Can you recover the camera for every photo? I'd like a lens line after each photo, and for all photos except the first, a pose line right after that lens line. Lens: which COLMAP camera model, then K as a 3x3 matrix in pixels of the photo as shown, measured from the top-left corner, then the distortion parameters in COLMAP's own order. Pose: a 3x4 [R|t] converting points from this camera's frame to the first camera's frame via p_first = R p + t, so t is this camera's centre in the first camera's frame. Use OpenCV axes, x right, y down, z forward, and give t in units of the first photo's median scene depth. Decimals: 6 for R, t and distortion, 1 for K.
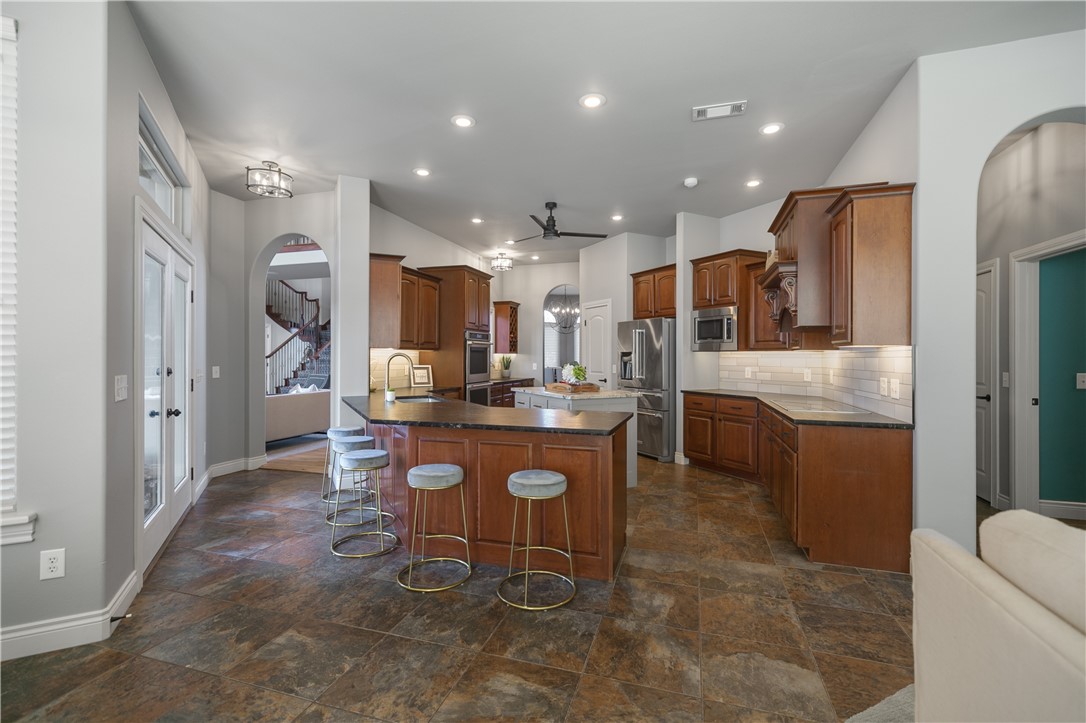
lens RADIAL K [[484.2, 0, 543.0], [0, 484.2, 361.5], [0, 0, 1]] dist [-0.000285, 0.000031]
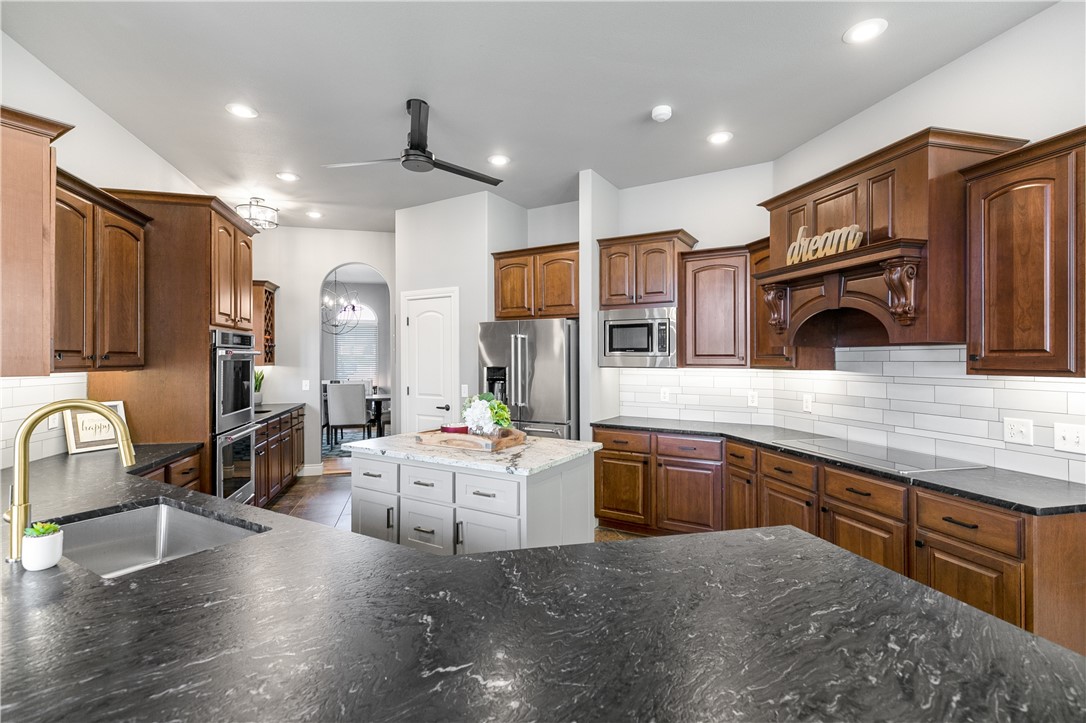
lens RADIAL K [[504.4, 0, 543.0], [0, 504.4, 361.5], [0, 0, 1]] dist [0.004048, -0.000120]
pose [[0.854127, -0.005547, 0.520035, -0.148871], [0.006812, 0.999977, -0.000523, -0.029034], [-0.520020, 0.003989, 0.854145, 0.400178]]
